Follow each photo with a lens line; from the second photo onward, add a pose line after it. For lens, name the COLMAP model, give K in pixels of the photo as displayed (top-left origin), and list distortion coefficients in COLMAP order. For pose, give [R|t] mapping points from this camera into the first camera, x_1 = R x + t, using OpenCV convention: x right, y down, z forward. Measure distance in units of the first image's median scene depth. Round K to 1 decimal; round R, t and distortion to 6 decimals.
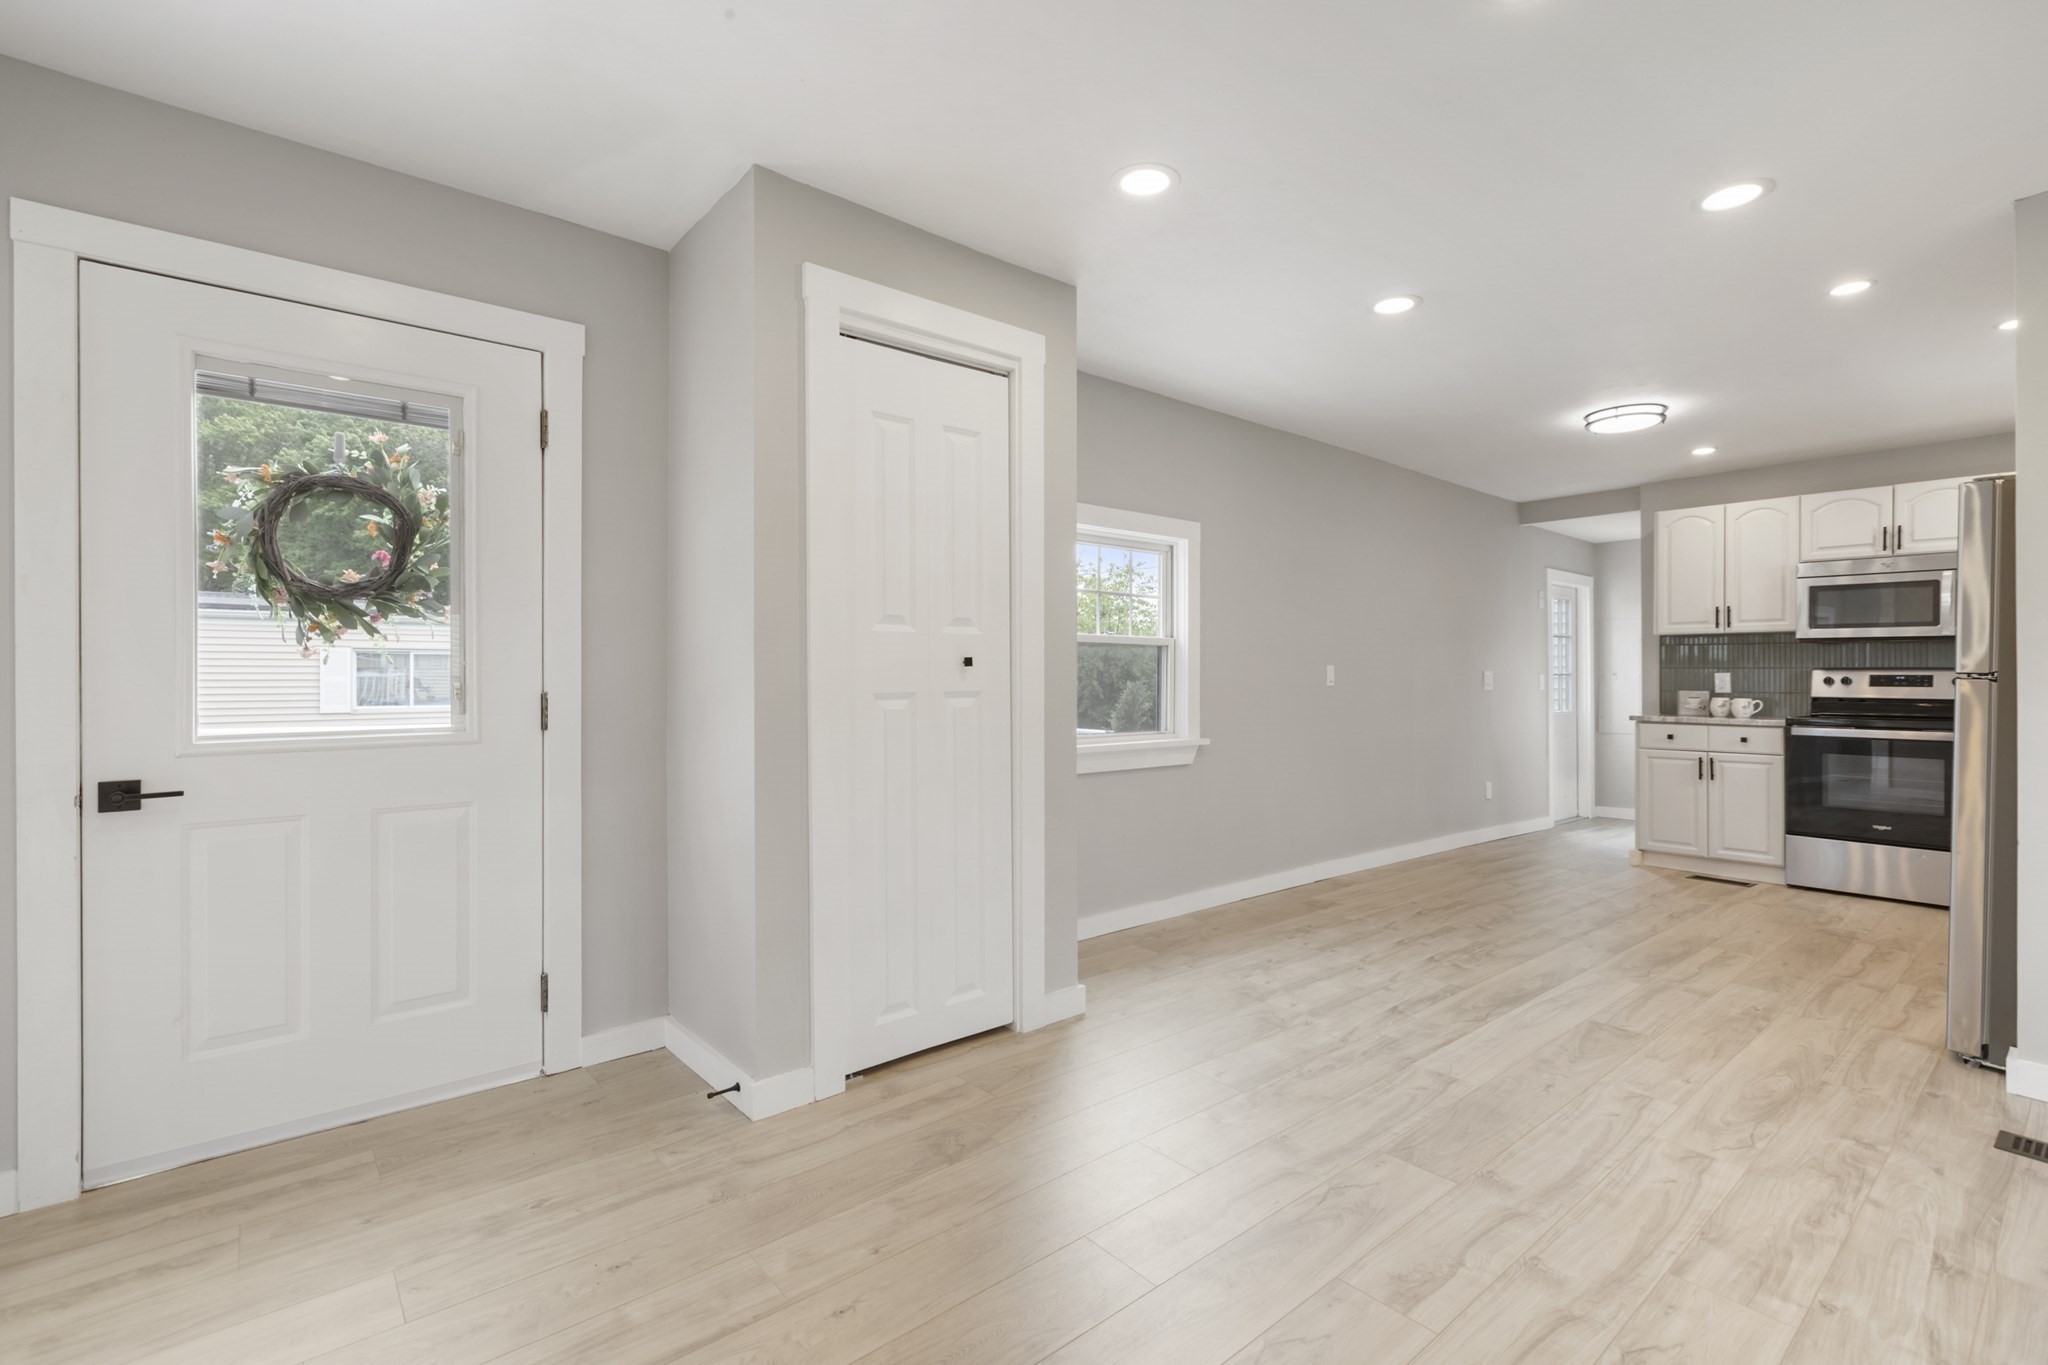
lens RADIAL K [[918.4, 0, 1024.0], [0, 918.4, 682.5], [0, 0, 1]] dist [0.001783, 0.000555]
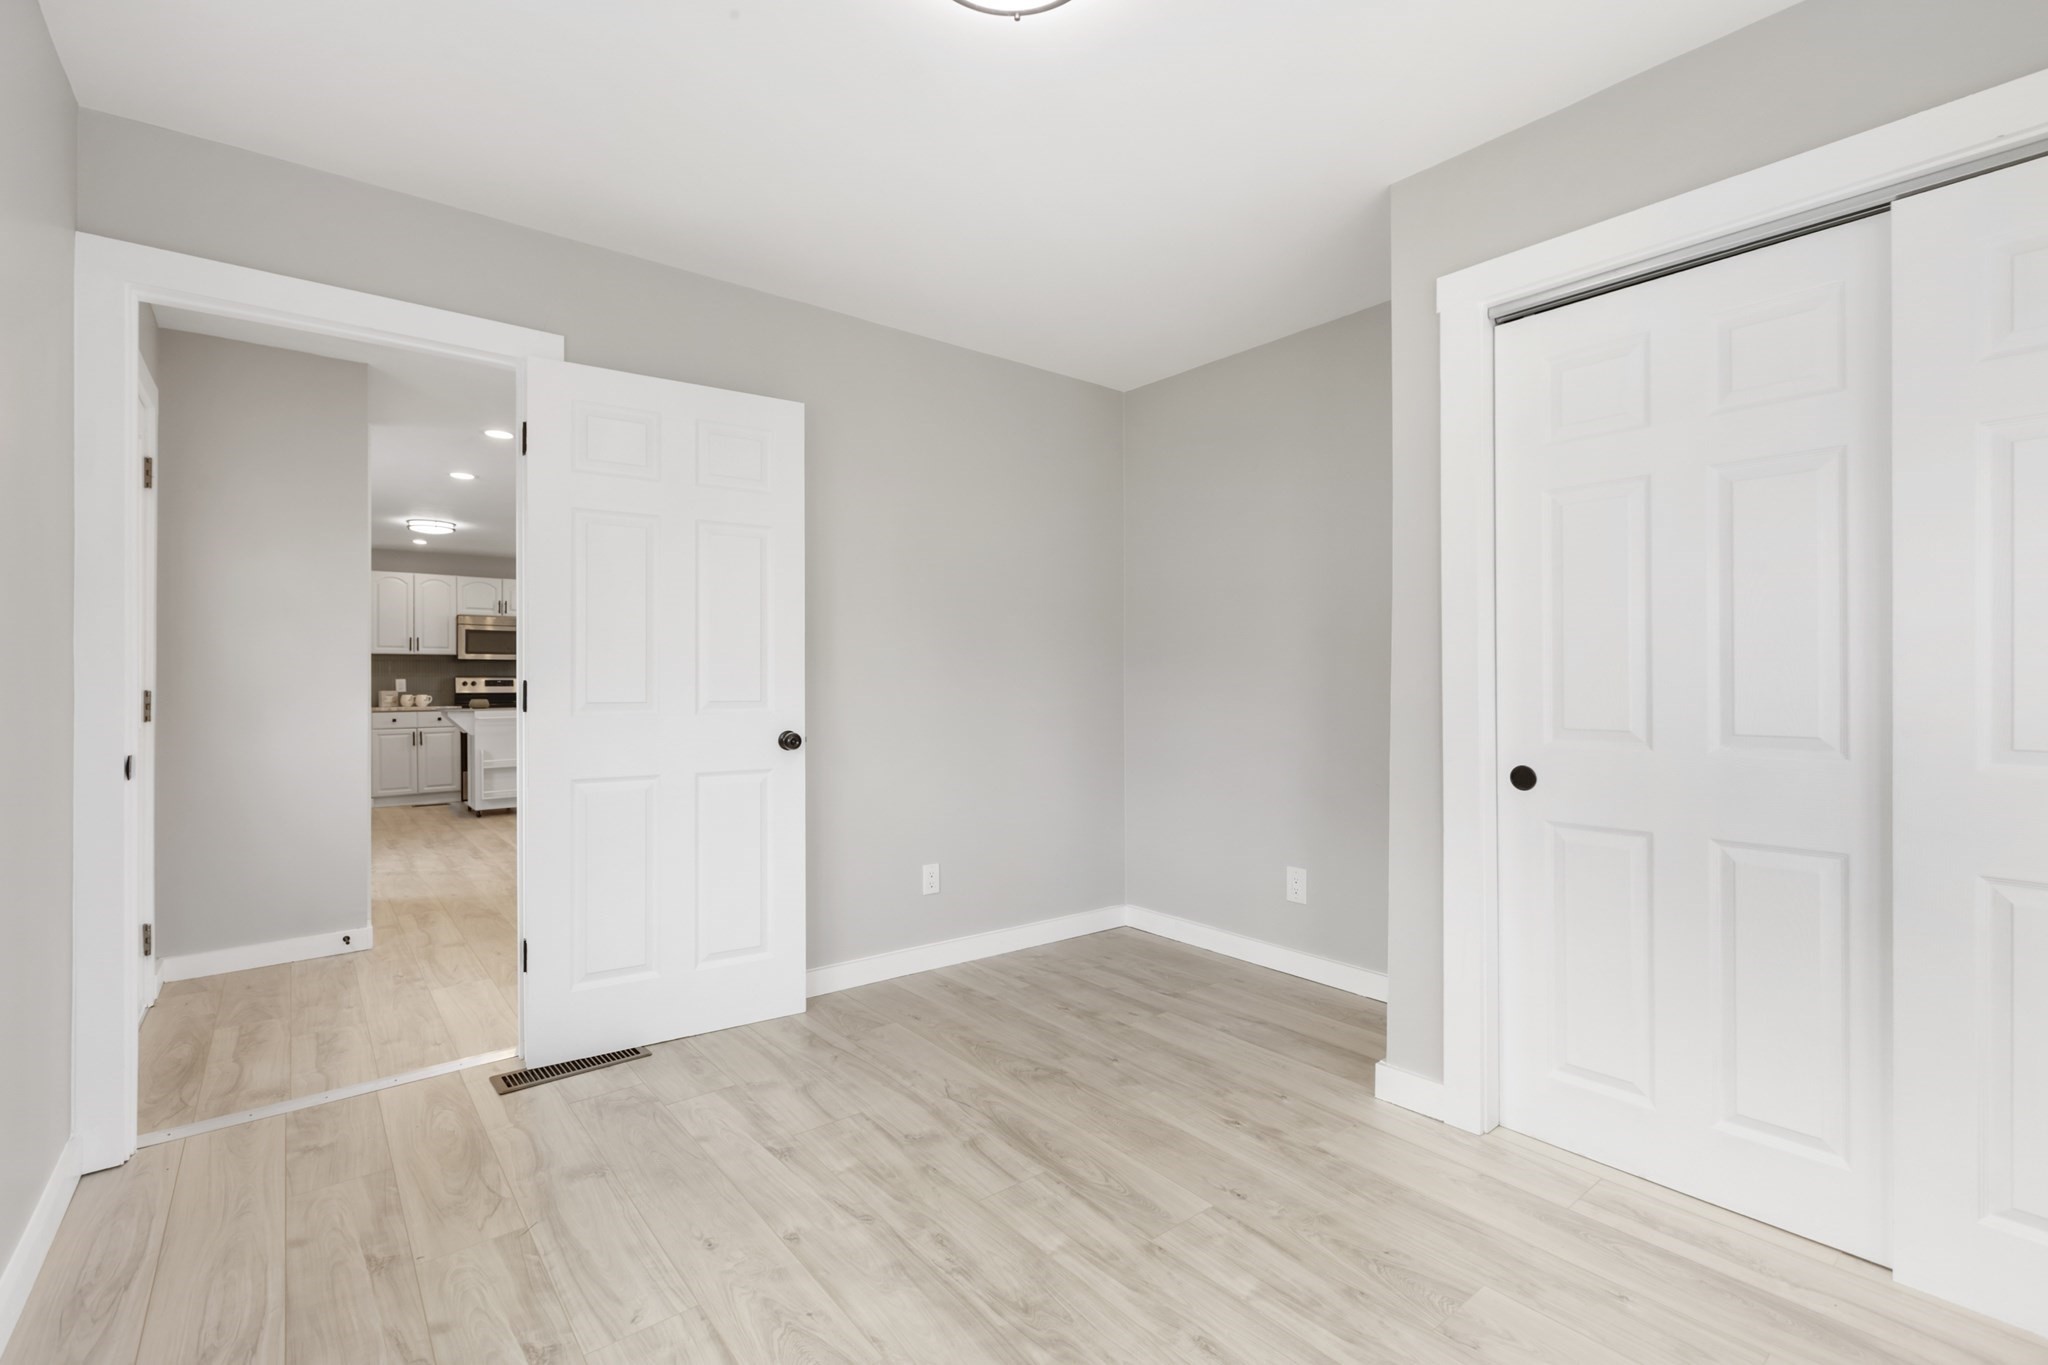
lens RADIAL K [[918.4, 0, 1024.0], [0, 918.4, 682.5], [0, 0, 1]] dist [0.001783, 0.000555]
pose [[0.017895, -0.001917, 0.999838, -2.078633], [0.010513, 0.999943, 0.001729, 0.010833], [-0.999785, 0.010481, 0.017915, -0.218306]]
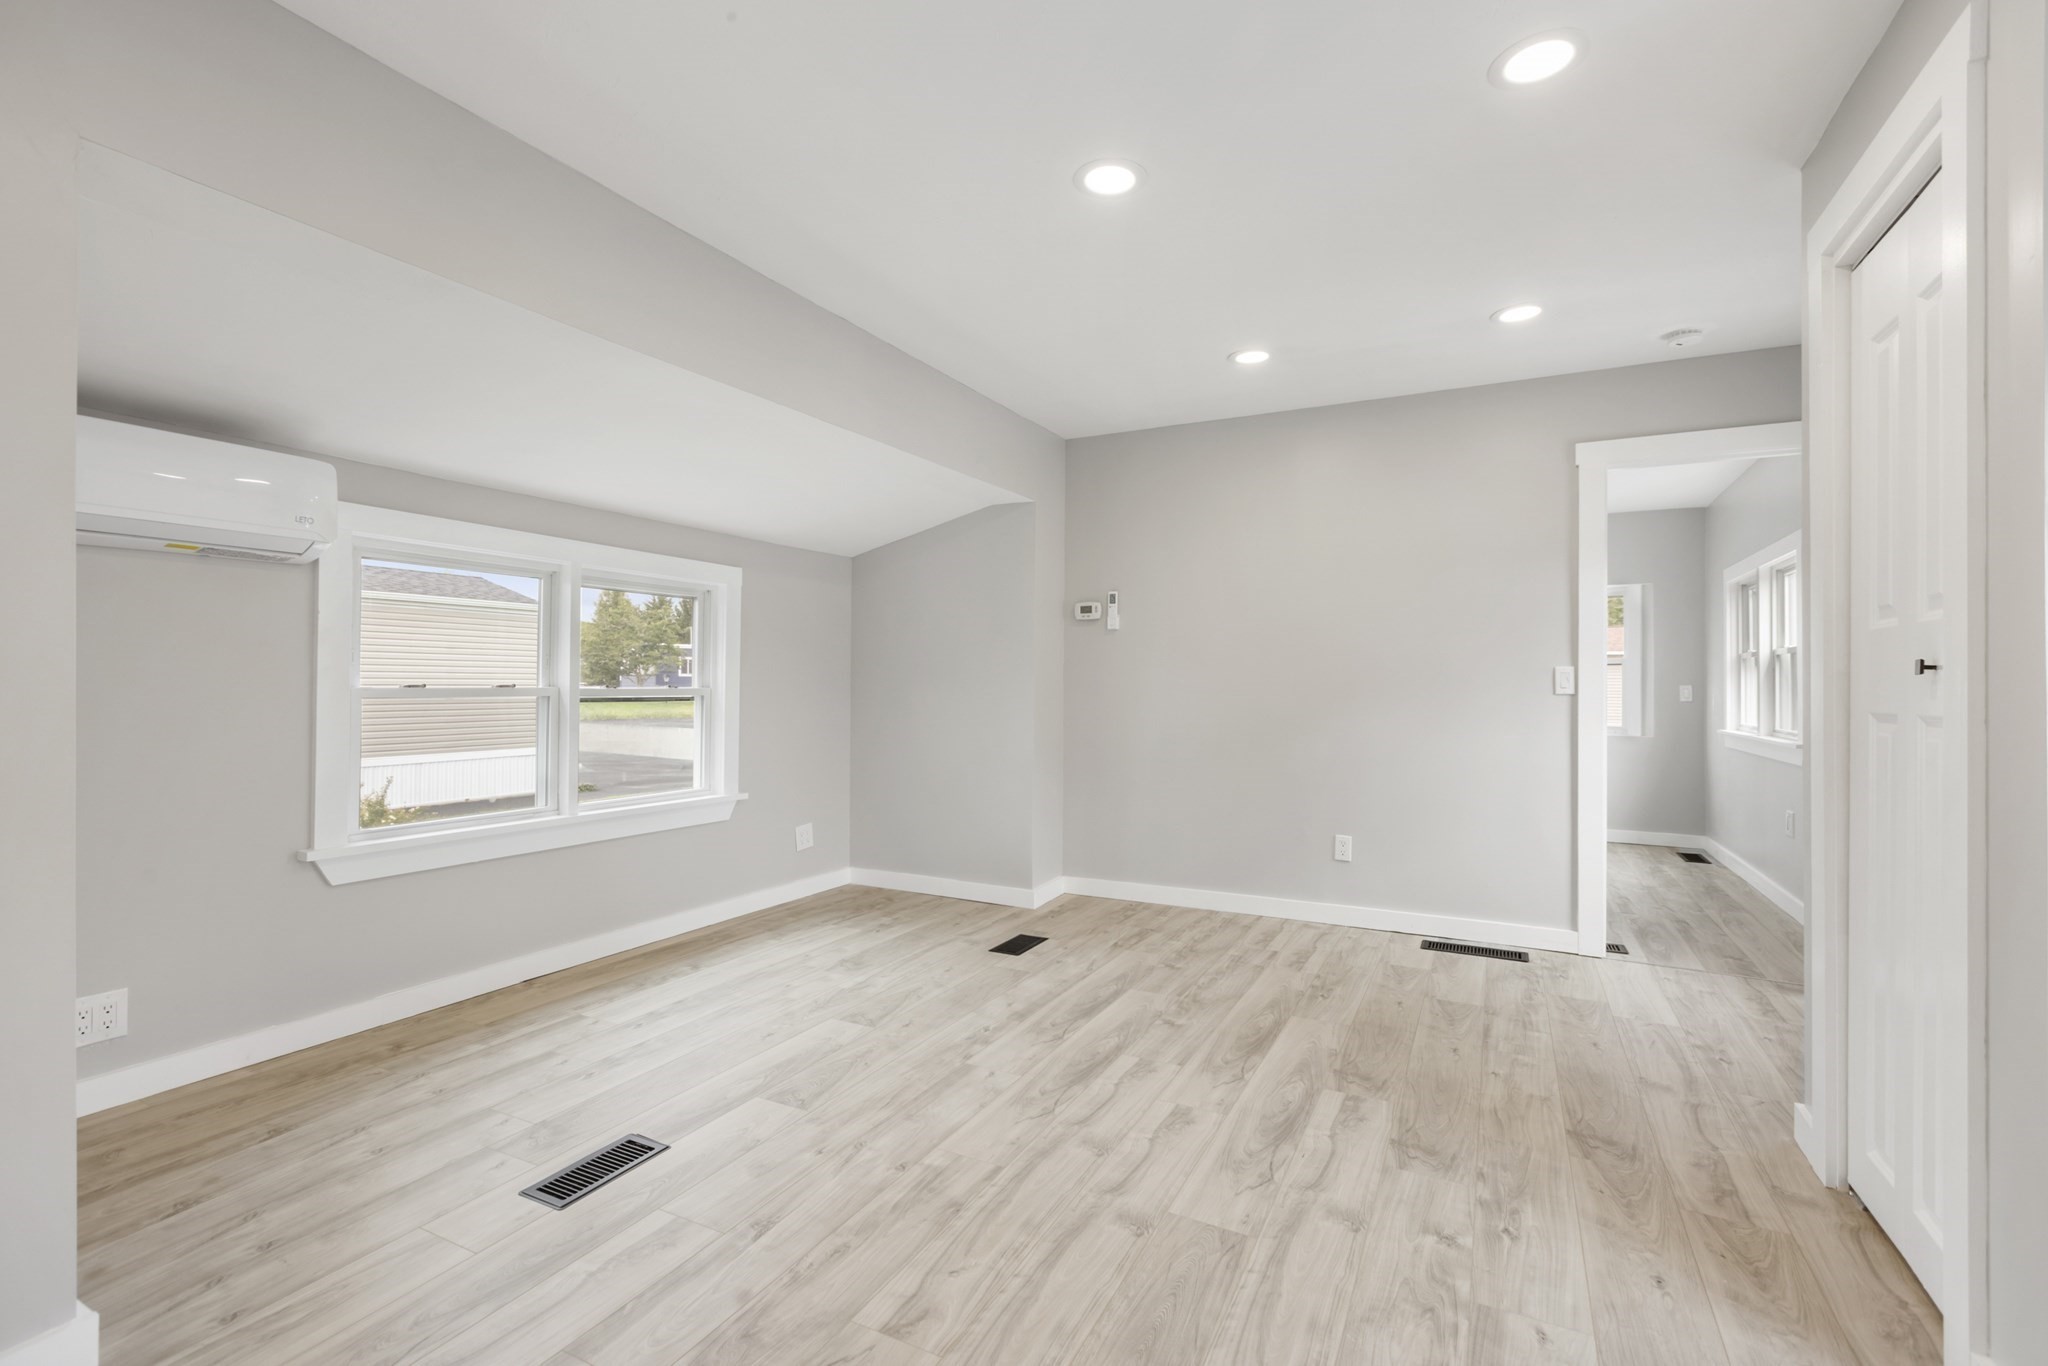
lens RADIAL K [[918.4, 0, 1024.0], [0, 918.4, 683.0], [0, 0, 1]] dist [0.001783, 0.000555]
pose [[-0.920696, -0.006410, -0.390229, 0.930989], [-0.011864, 0.999863, 0.011567, -0.015829], [0.390101, 0.015279, -0.920645, 1.711231]]
